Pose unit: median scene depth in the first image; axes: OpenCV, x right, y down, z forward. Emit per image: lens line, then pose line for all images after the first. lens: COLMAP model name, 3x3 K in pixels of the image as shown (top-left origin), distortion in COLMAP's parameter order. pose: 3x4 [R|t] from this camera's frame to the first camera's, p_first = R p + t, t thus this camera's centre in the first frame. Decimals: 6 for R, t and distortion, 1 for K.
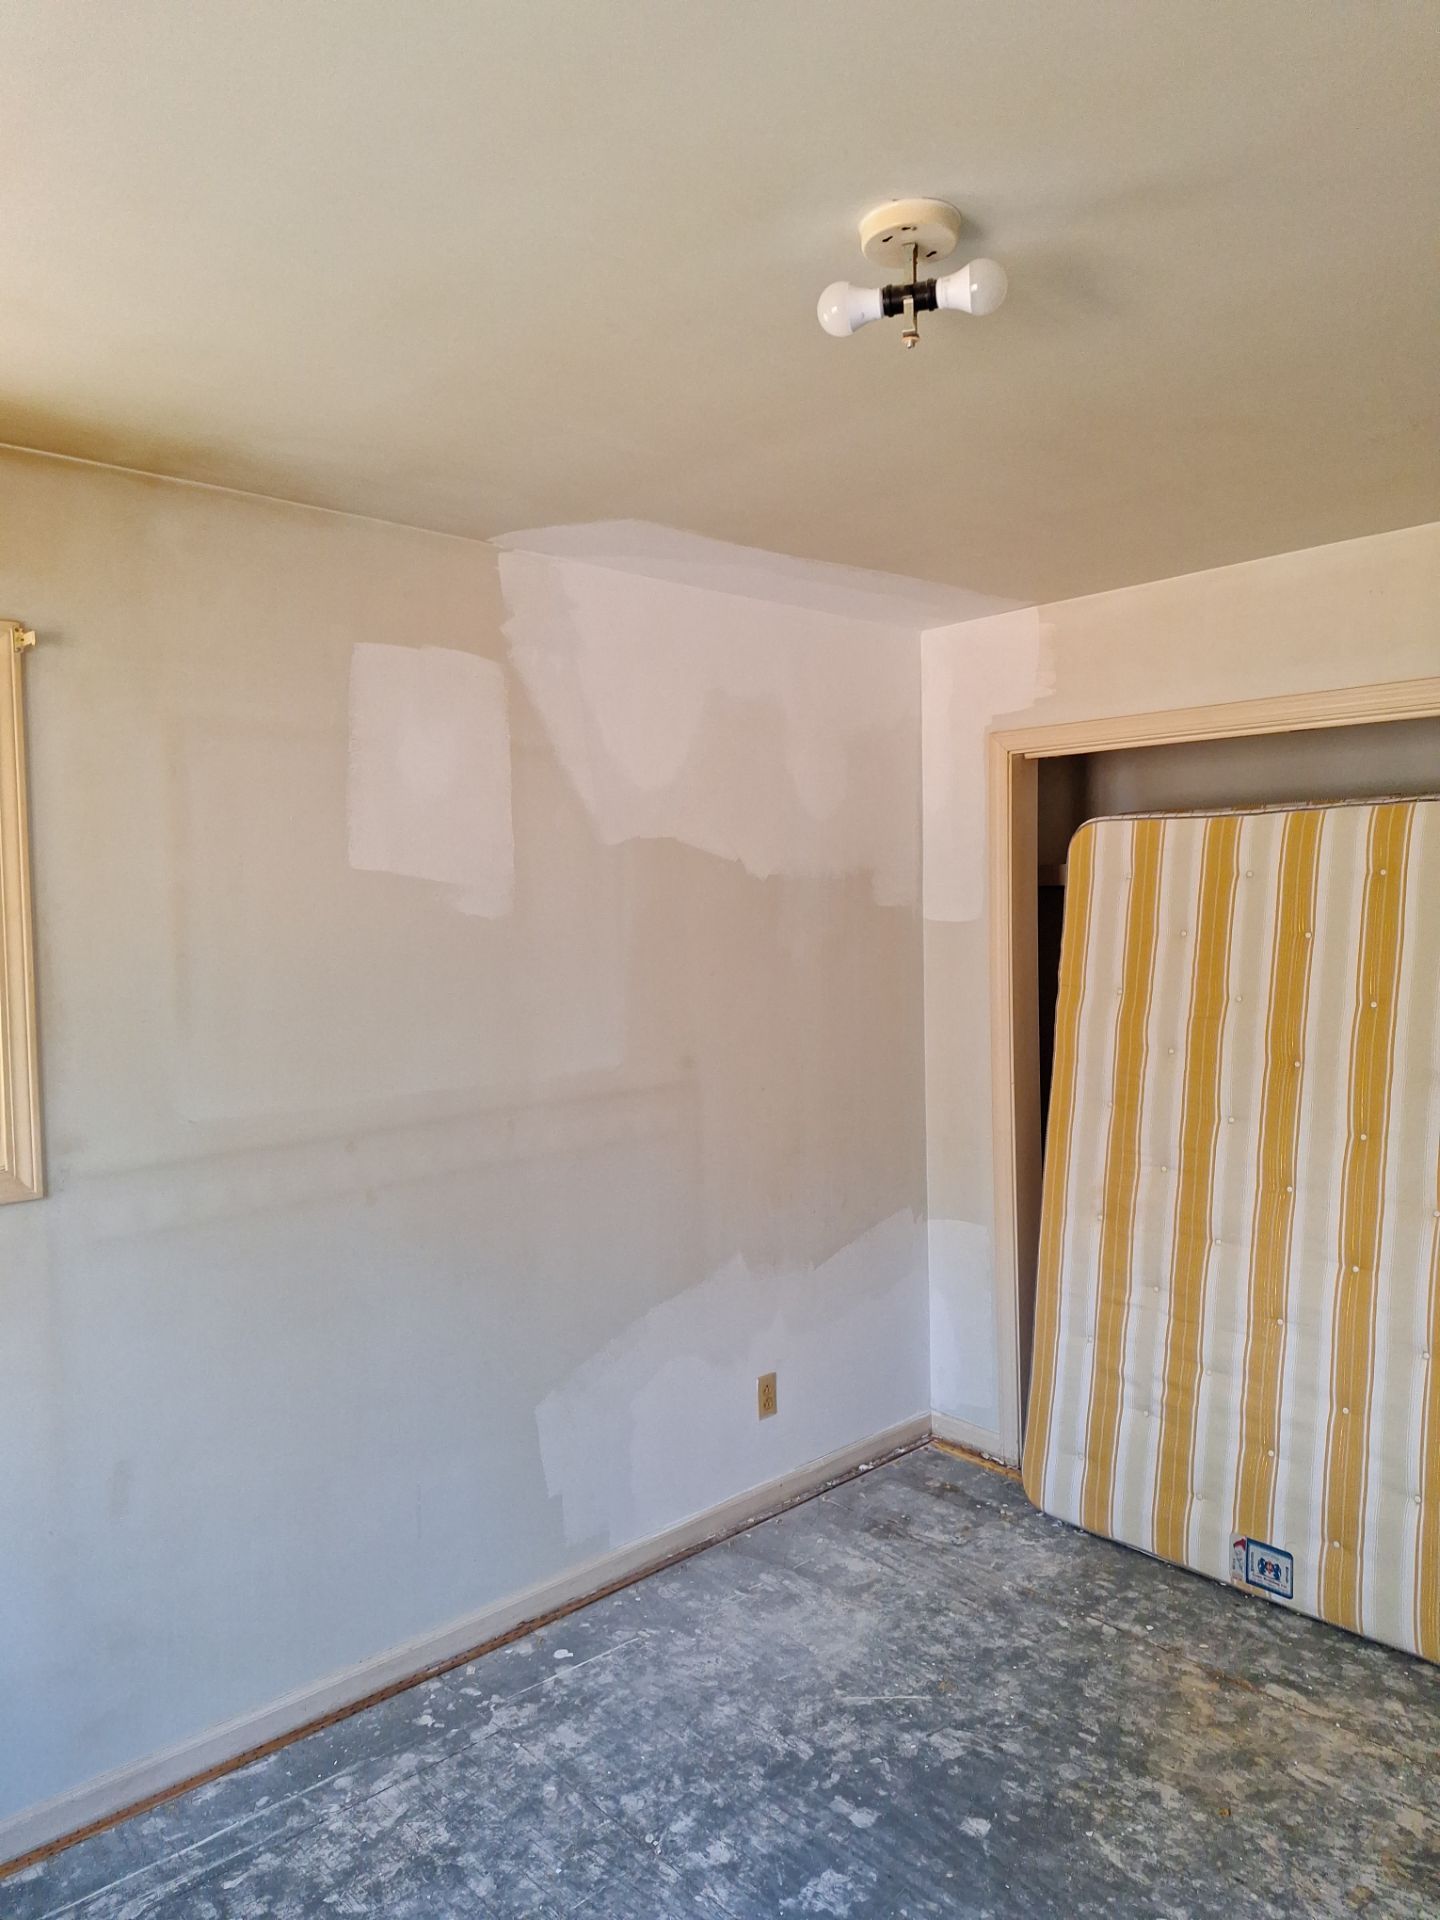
lens RADIAL K [[1334.0, 0, 720.0], [0, 1334.0, 960.0], [0, 0, 1]] dist [-0.046388, 0.010172]
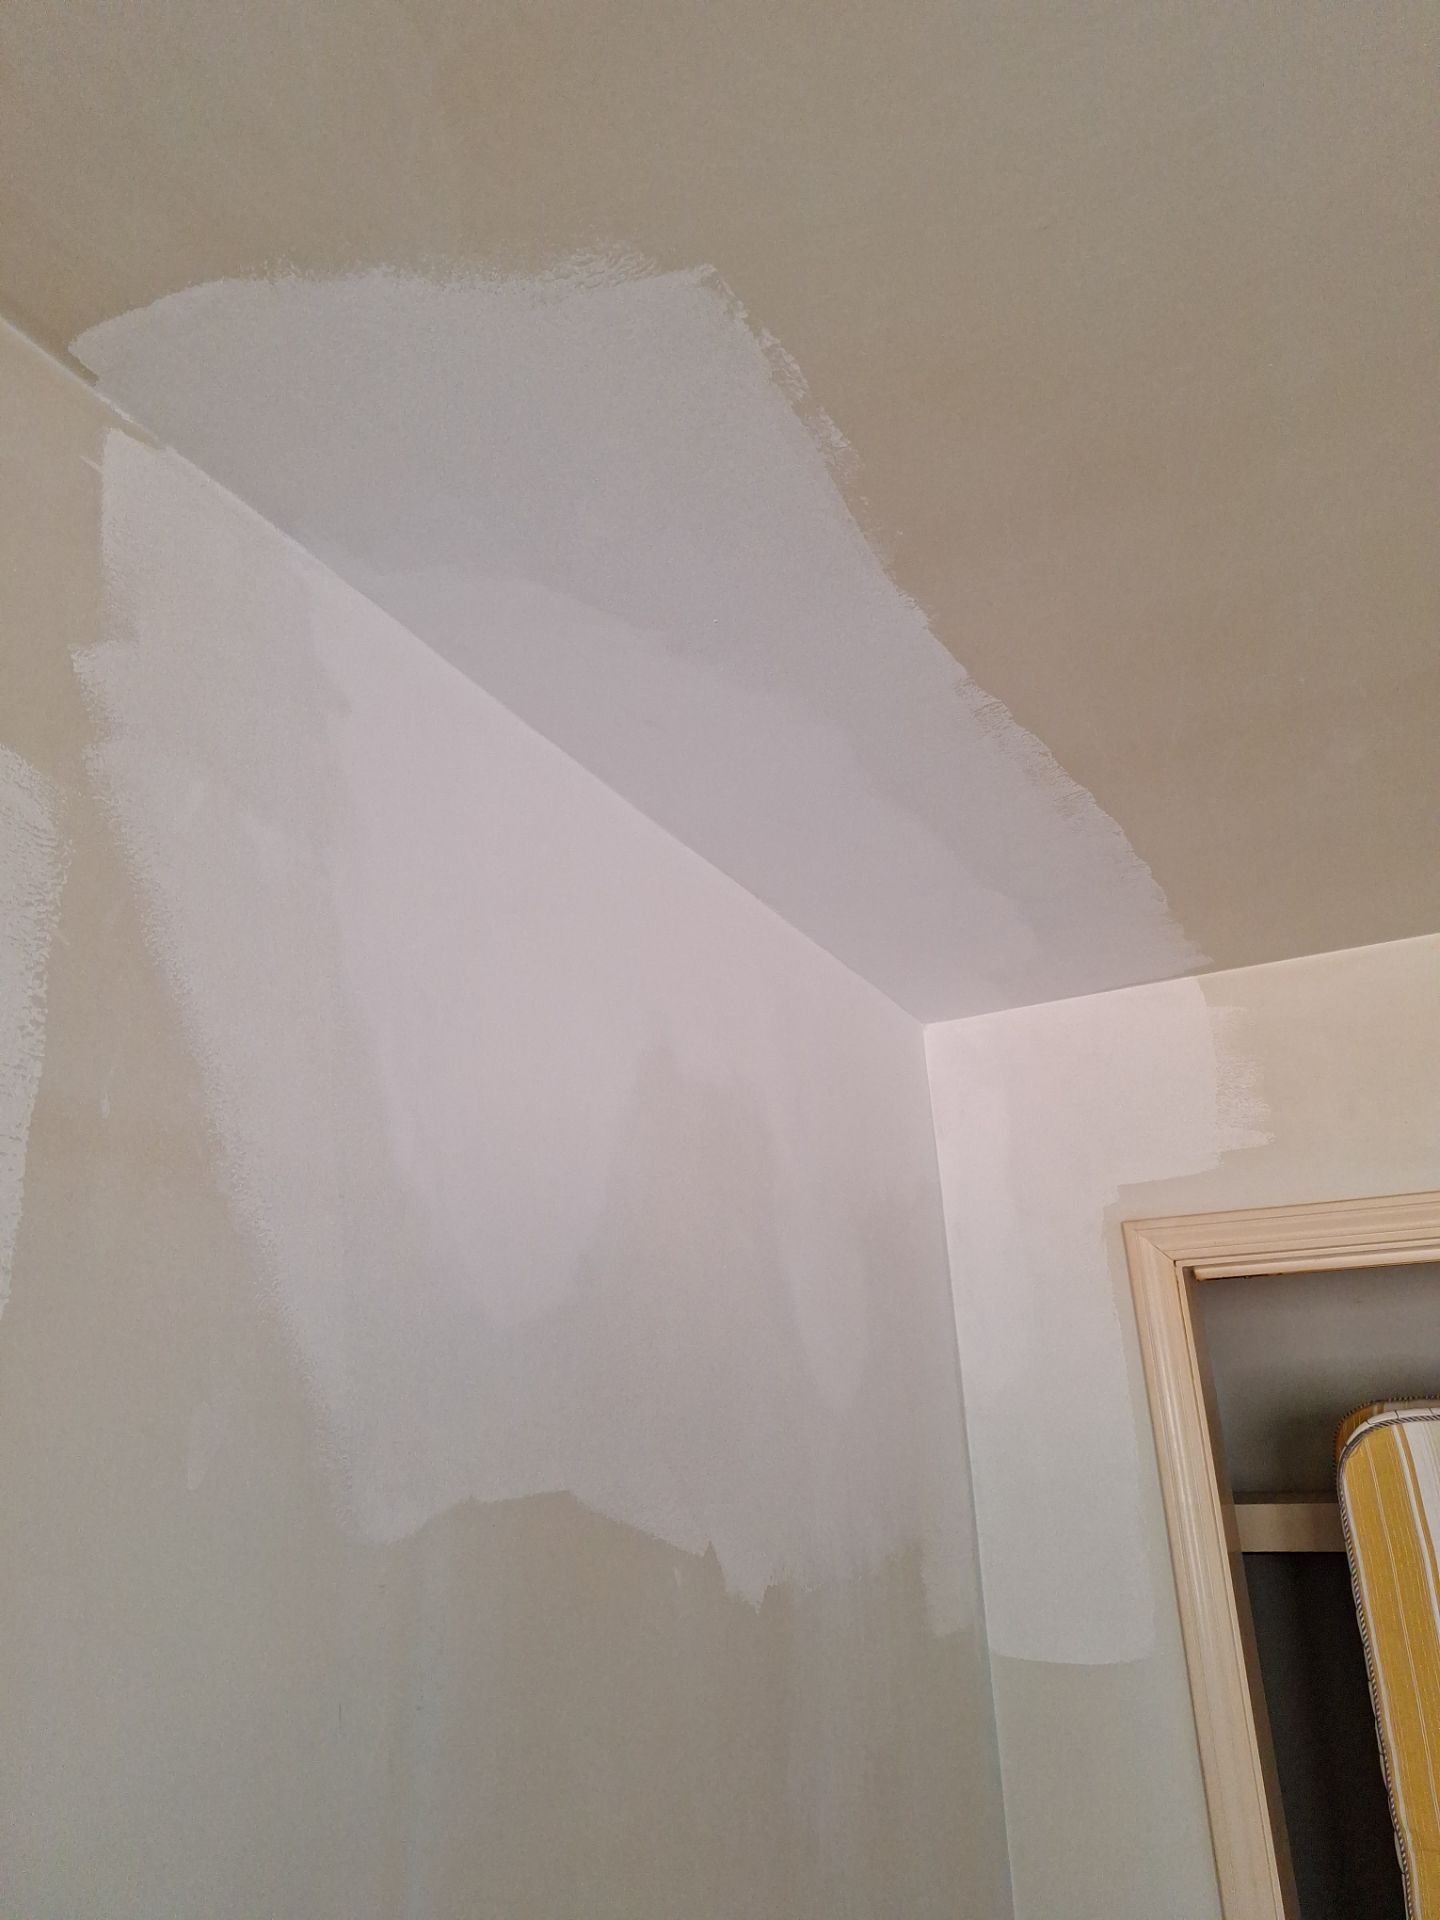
lens RADIAL K [[1317.0, 0, 711.2], [0, 1317.0, 944.8], [0, 0, 1]] dist [0.073751, -0.067195]
pose [[0.944983, 0.110121, 0.308028, -0.073244], [0.025944, 0.913439, -0.406149, -0.054174], [-0.326090, 0.391795, 0.860327, 0.455326]]
